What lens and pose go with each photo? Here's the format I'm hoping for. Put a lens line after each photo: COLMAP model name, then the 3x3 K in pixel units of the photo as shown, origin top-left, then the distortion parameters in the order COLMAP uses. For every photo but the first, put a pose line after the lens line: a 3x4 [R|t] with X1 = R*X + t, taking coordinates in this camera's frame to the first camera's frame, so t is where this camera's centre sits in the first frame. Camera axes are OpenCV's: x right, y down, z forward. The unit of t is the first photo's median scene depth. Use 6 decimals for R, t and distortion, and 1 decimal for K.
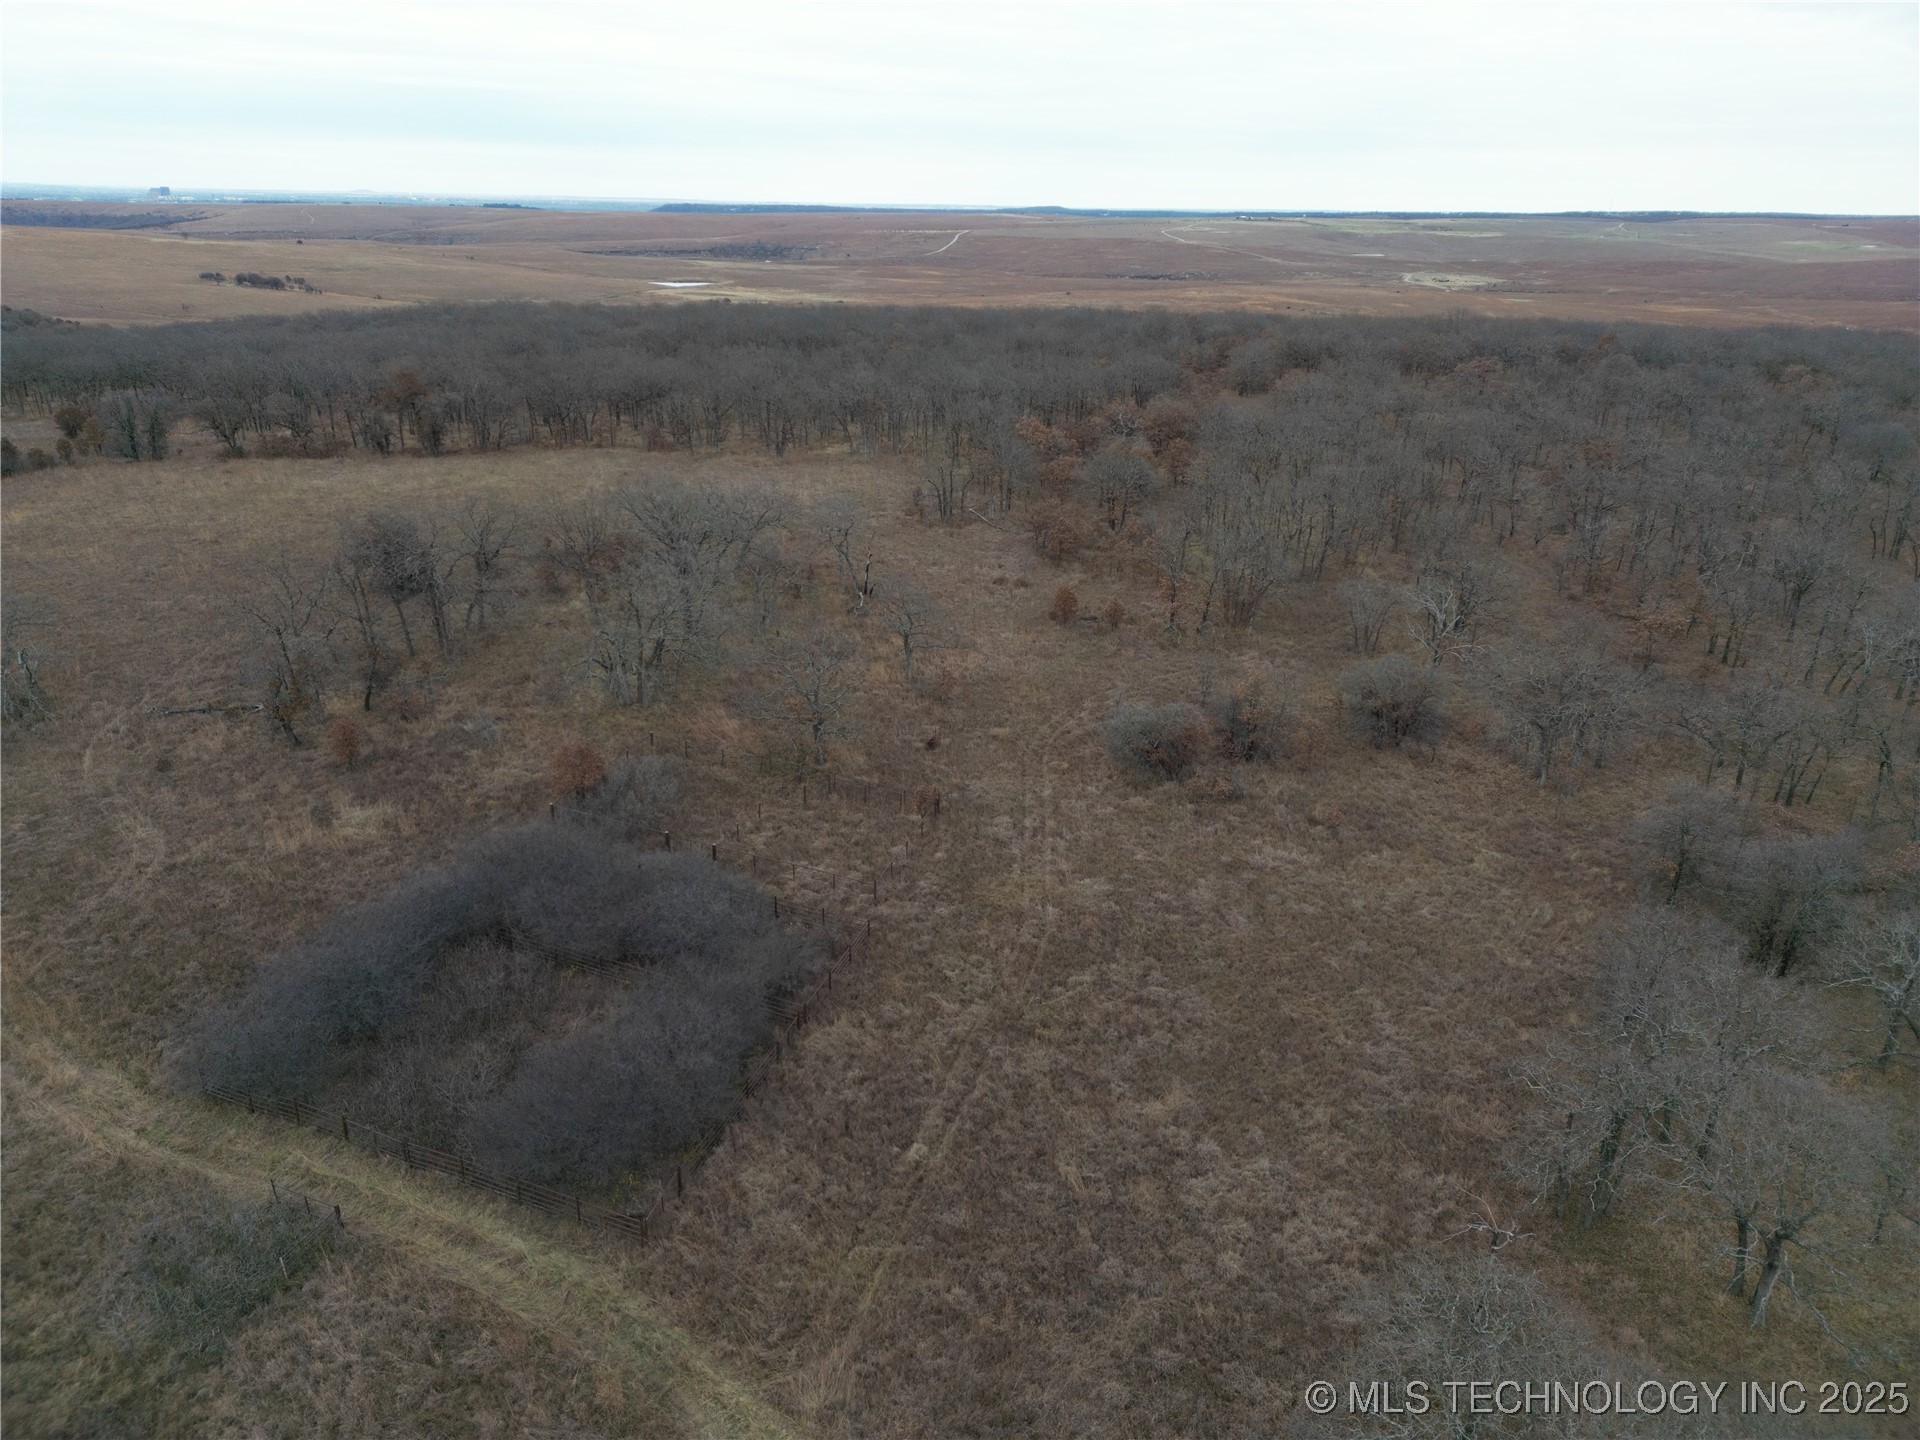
lens RADIAL K [[1358.3, 0, 960.0], [0, 1358.3, 720.0], [0, 0, 1]] dist [0.116732, -0.118103]
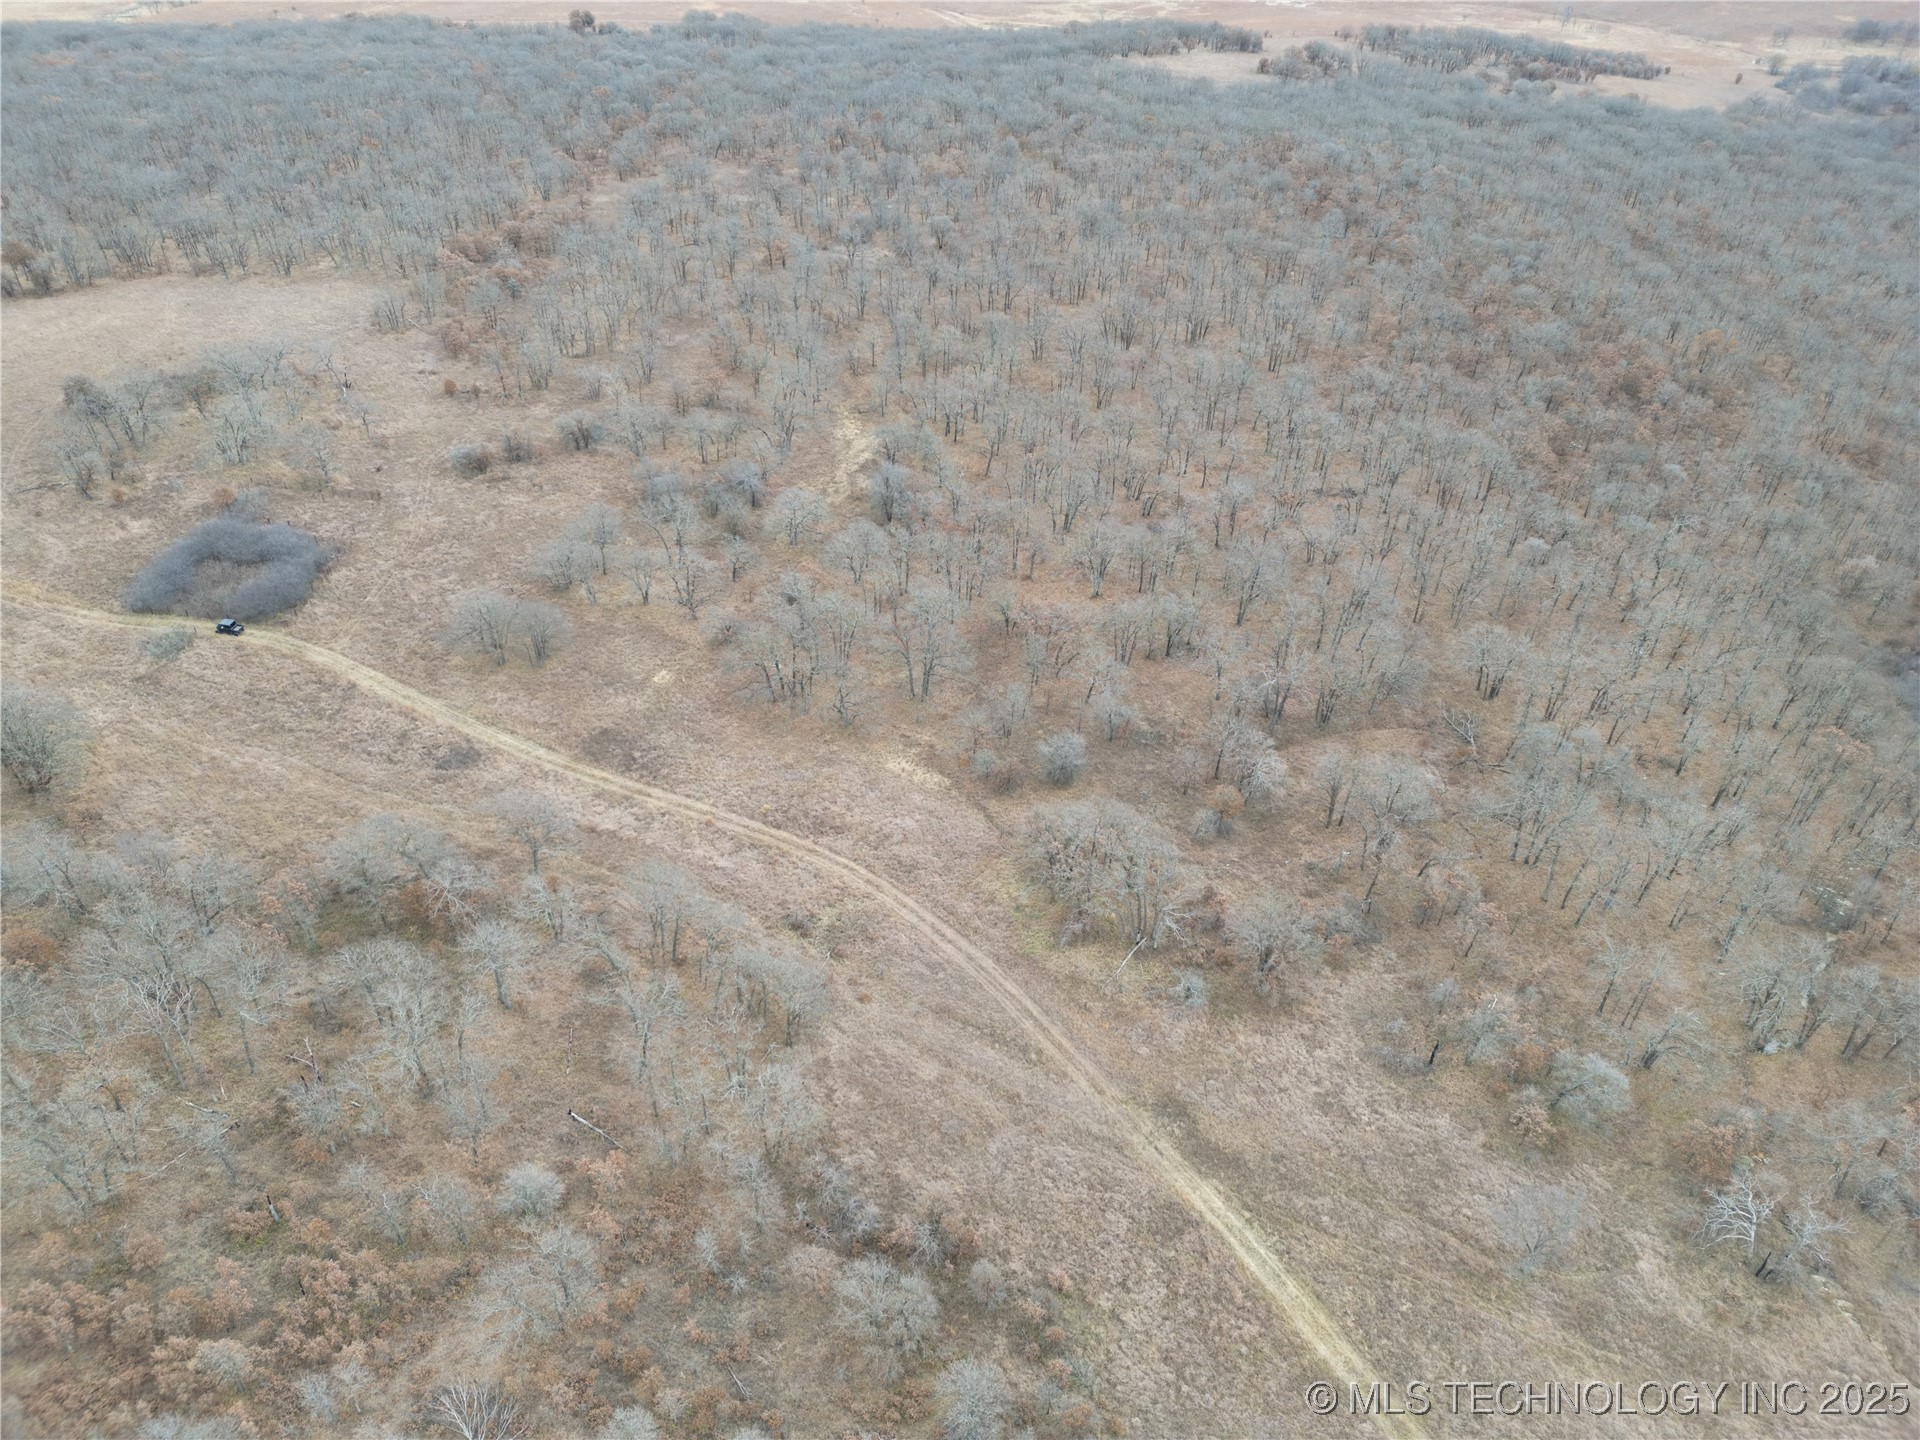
lens RADIAL K [[1344.3, 0, 973.5], [0, 1344.3, 746.6], [0, 0, 1]] dist [0.059435, -0.027662]
pose [[0.960395, -0.163220, 0.225834, 0.369040], [0.093813, 0.952567, 0.289508, -0.113789], [-0.262376, -0.256856, 0.930153, -1.660040]]
